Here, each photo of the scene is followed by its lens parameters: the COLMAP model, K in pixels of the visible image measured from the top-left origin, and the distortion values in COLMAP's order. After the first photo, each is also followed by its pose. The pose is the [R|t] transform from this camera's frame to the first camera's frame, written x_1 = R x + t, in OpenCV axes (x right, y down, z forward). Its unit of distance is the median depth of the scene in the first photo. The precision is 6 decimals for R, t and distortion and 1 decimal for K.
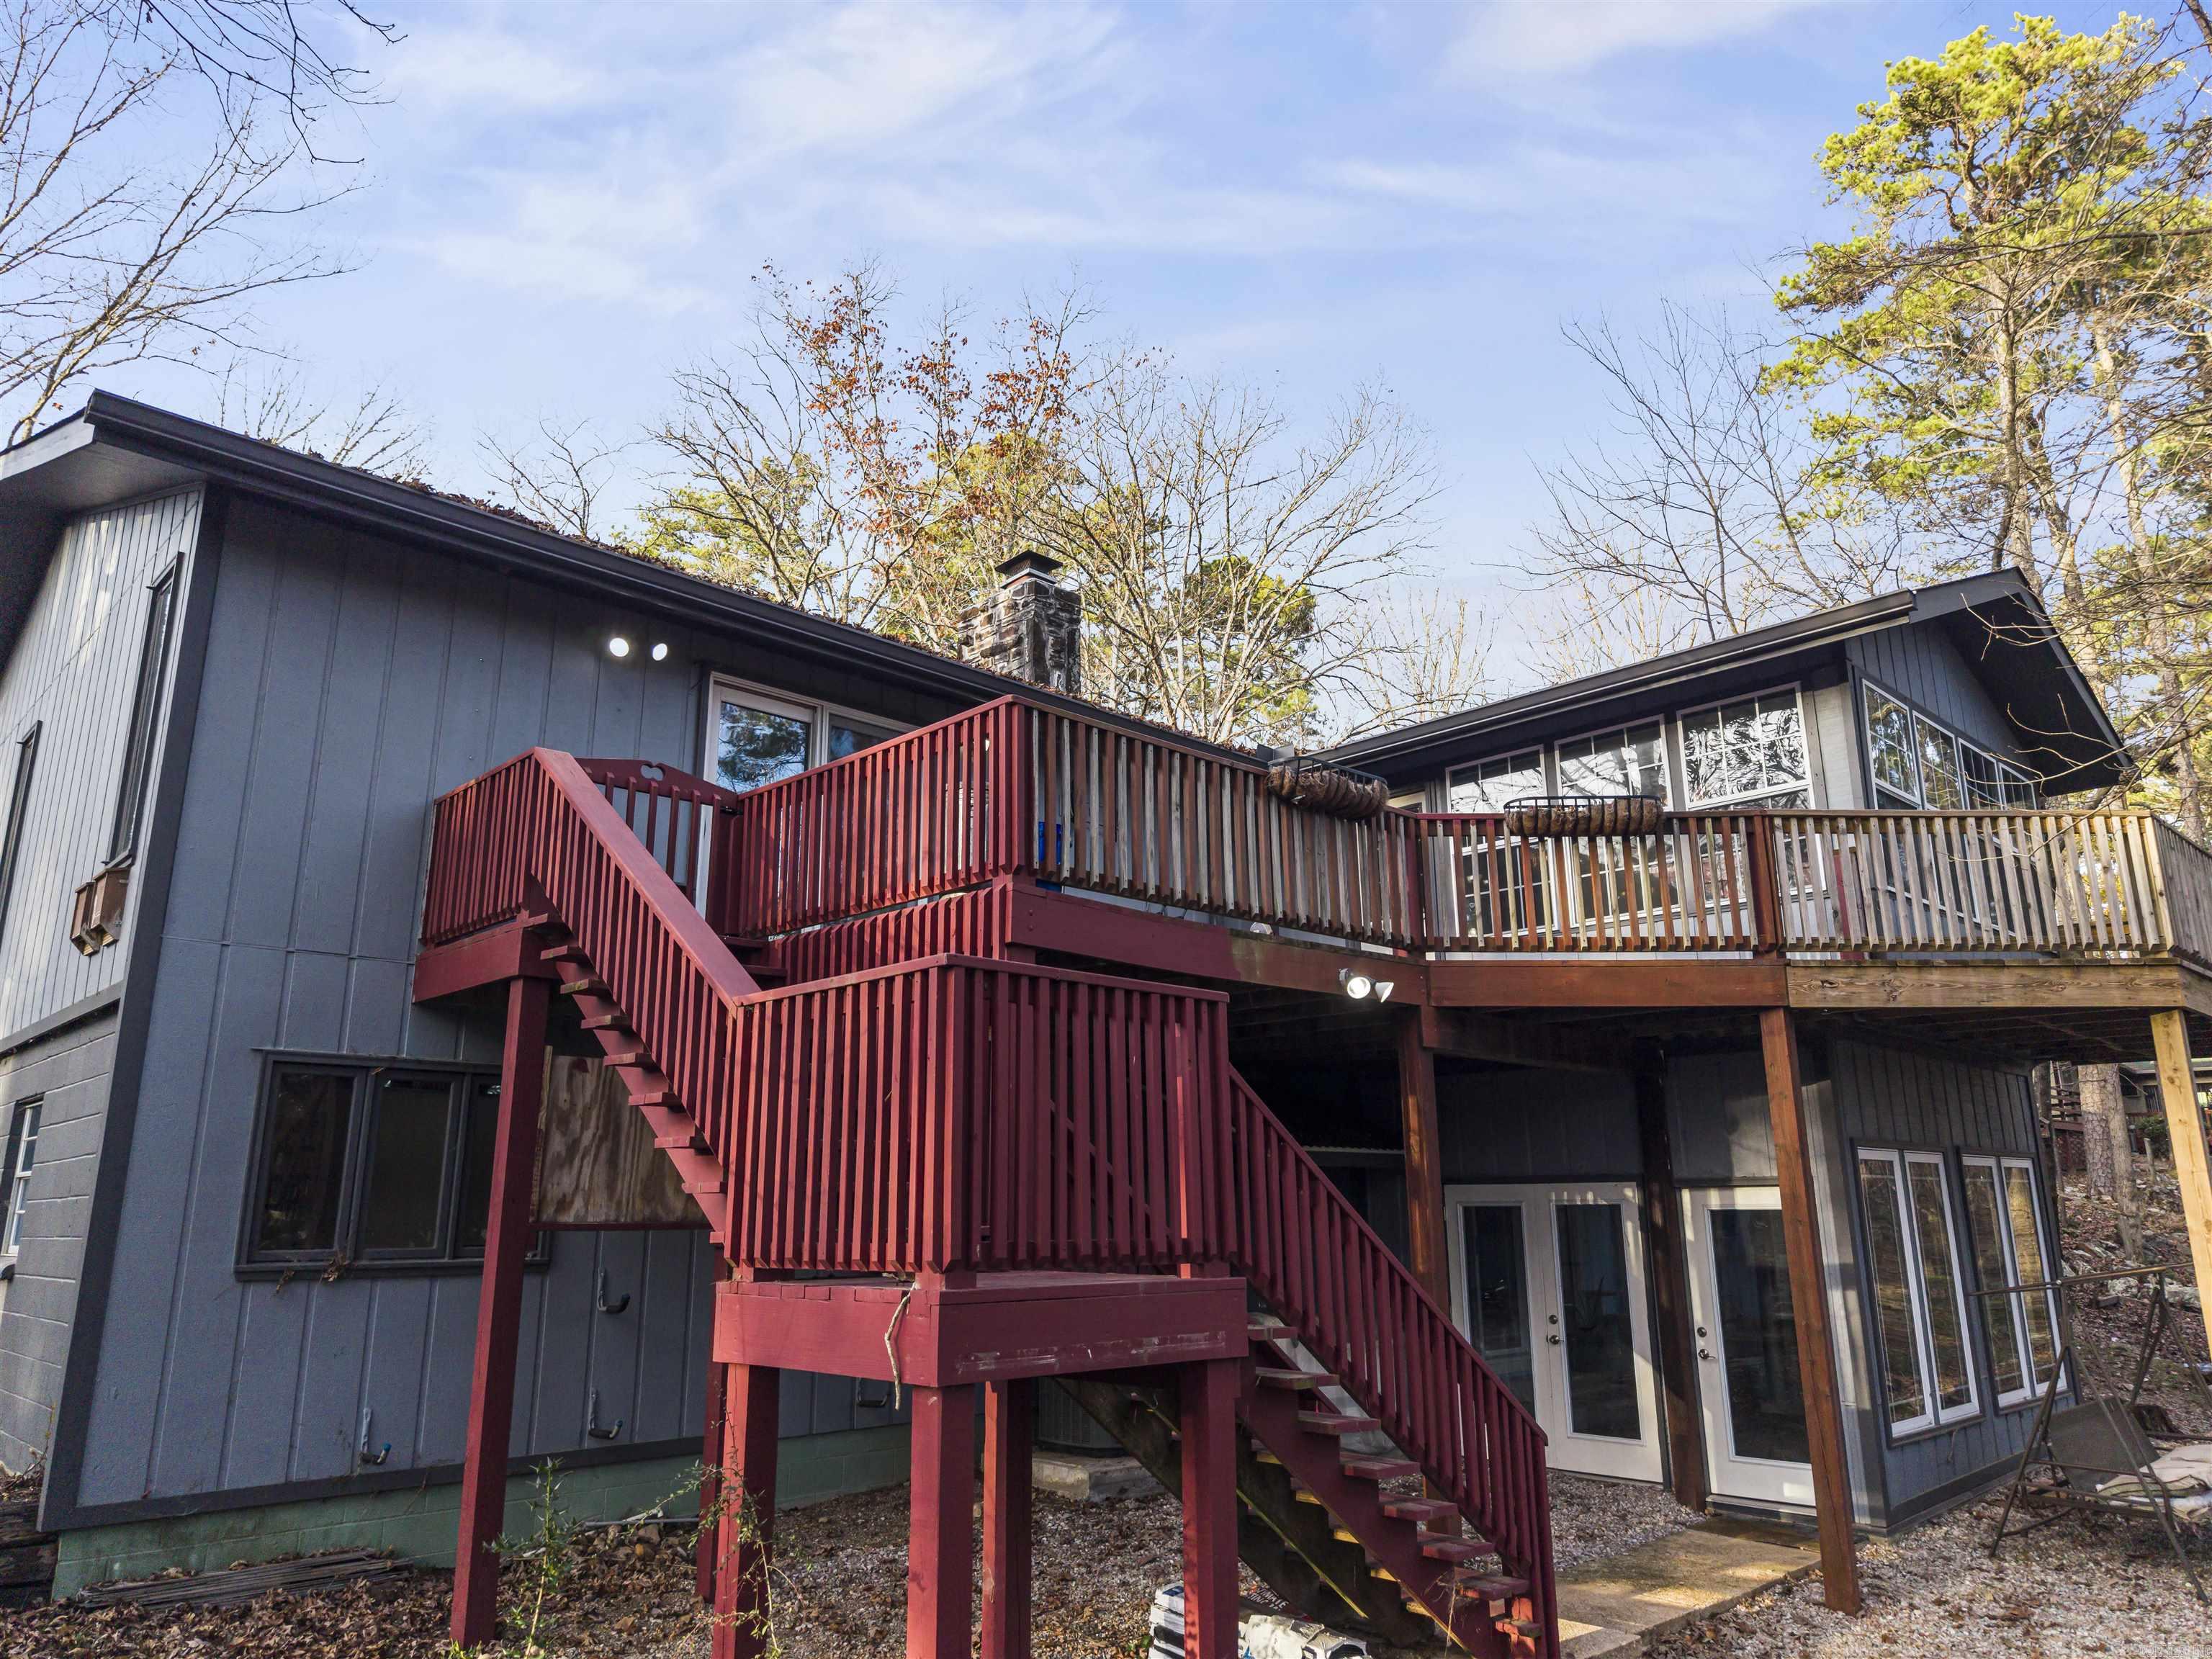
lens RADIAL K [[1496.3, 0, 1106.0], [0, 1496.3, 829.5], [0, 0, 1]] dist [-0.004052, 0.003373]
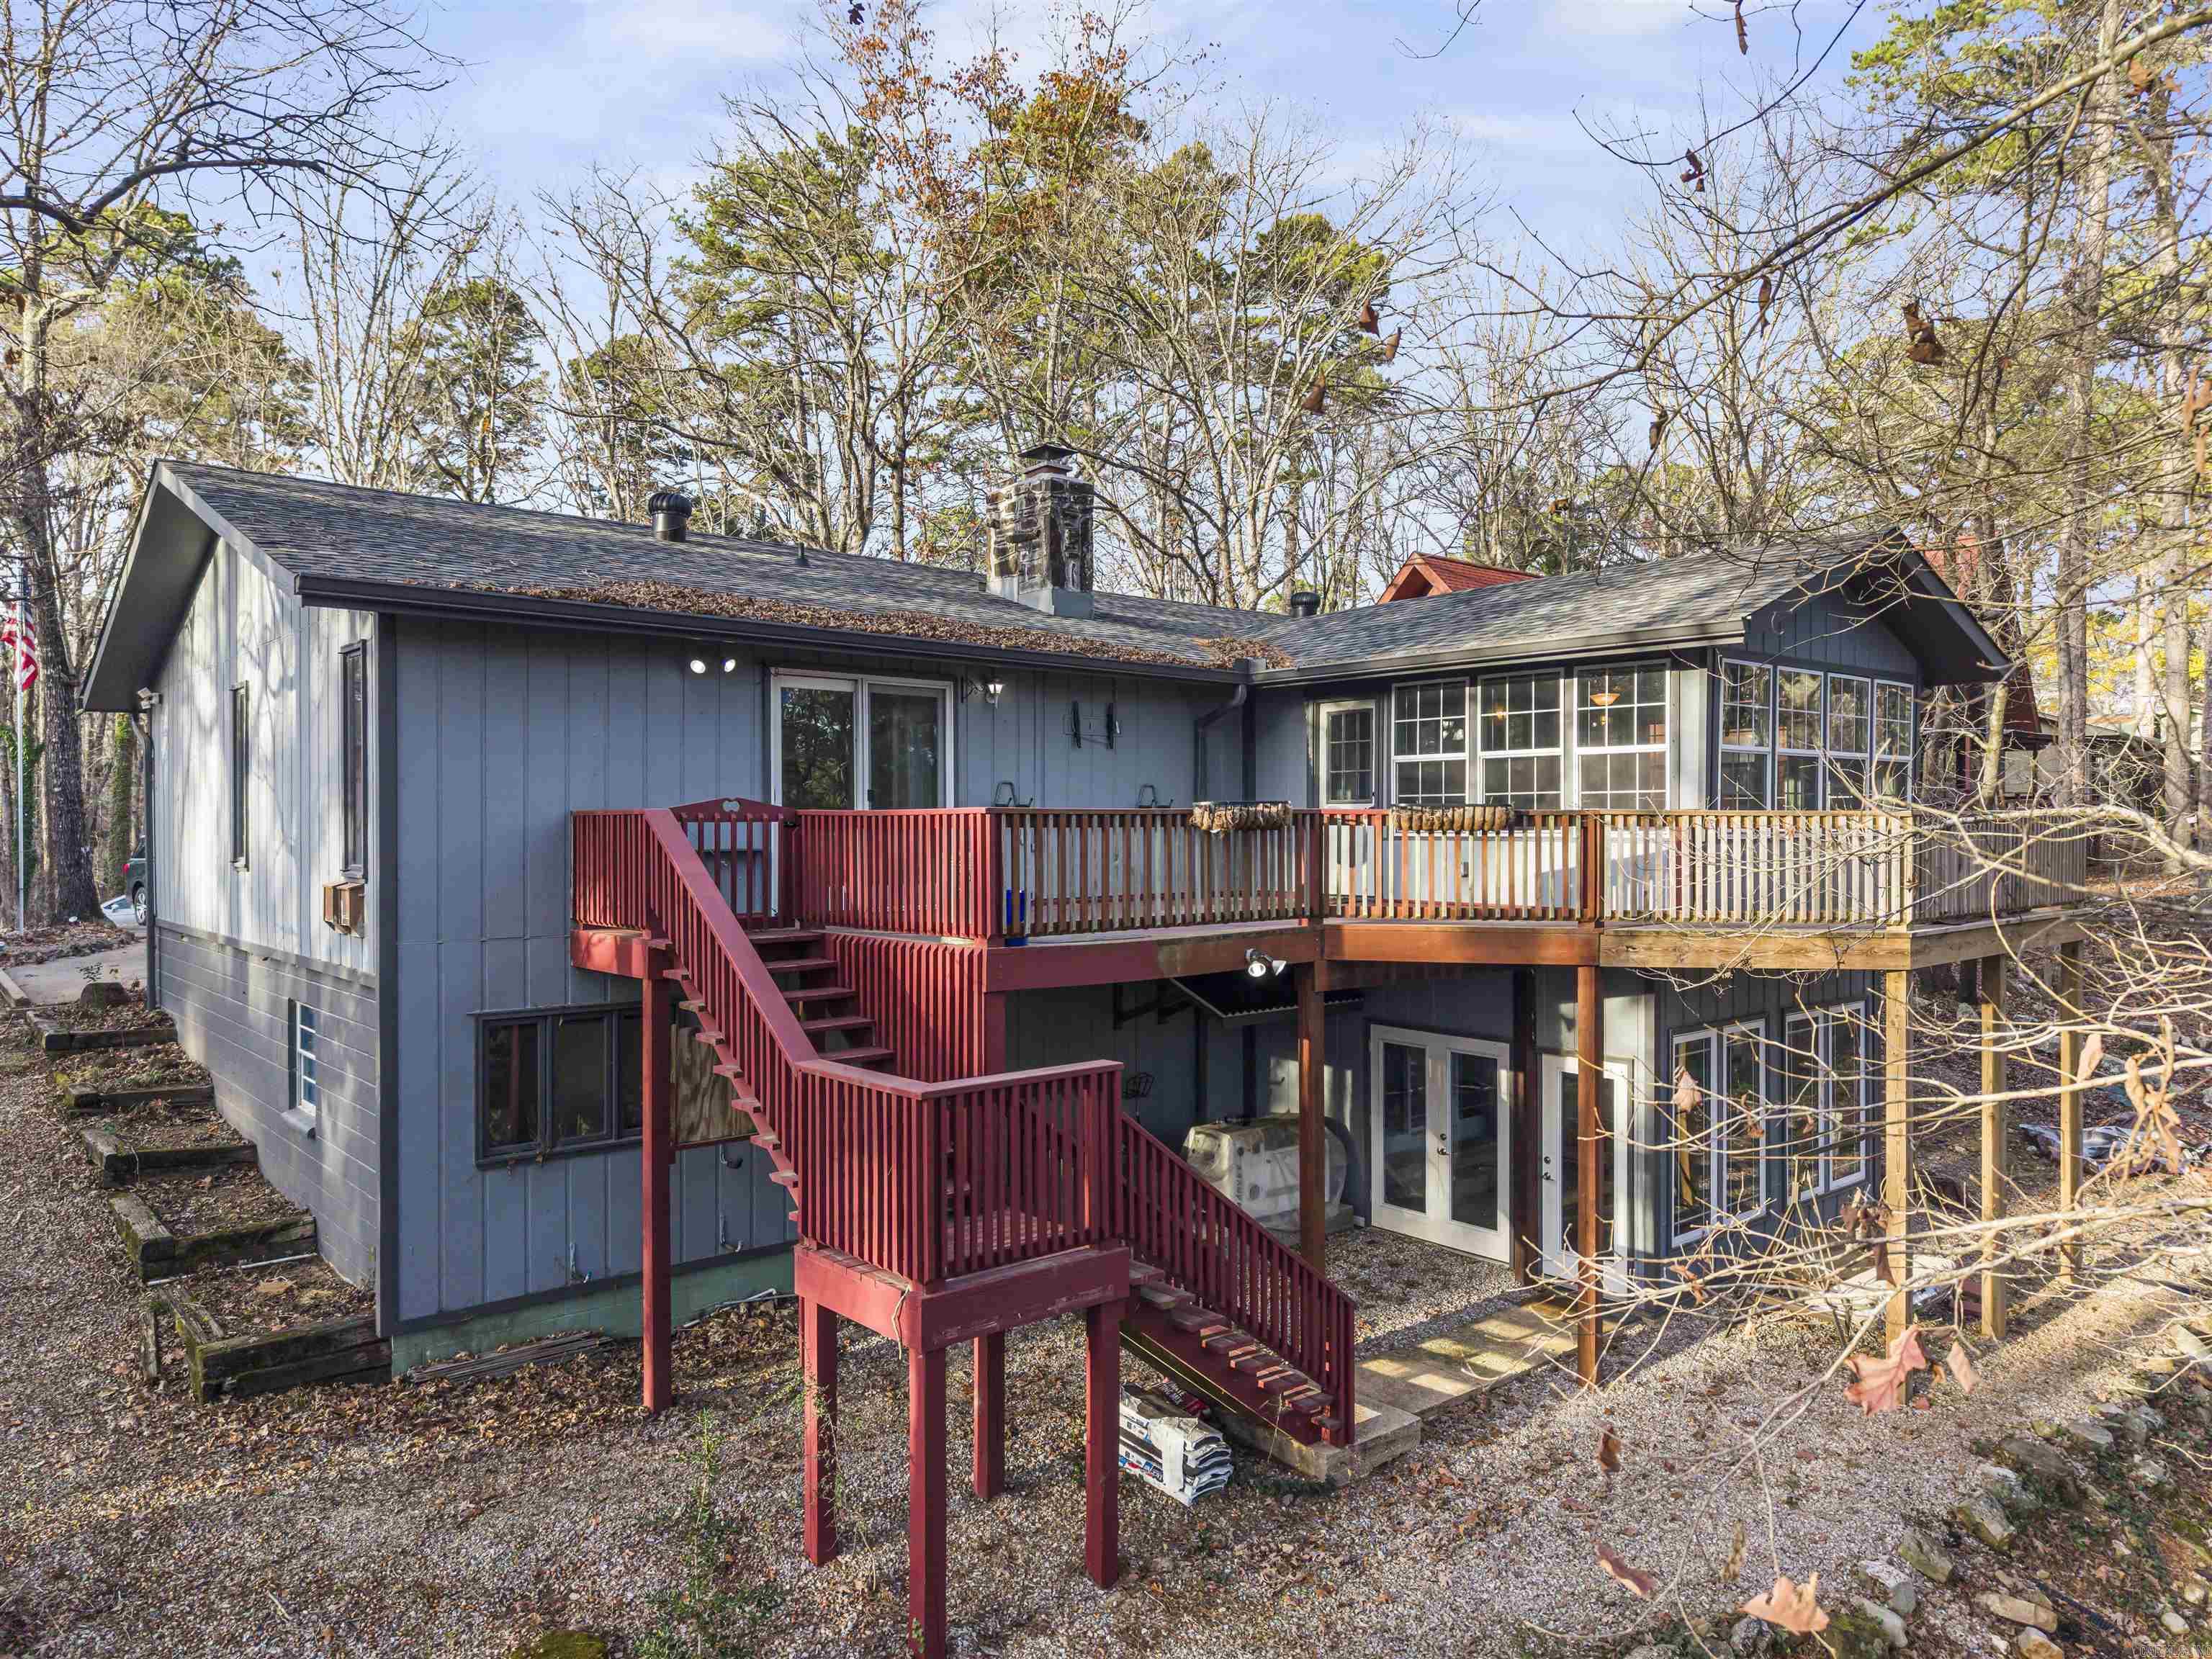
lens RADIAL K [[1464.7, 0, 1097.0], [0, 1464.7, 827.9], [0, 0, 1]] dist [0.007456, -0.006873]
pose [[0.998115, 0.002167, -0.061336, 0.095935], [0.012864, 0.969788, 0.243610, -0.311259], [0.060010, -0.243940, 0.967932, -0.234042]]
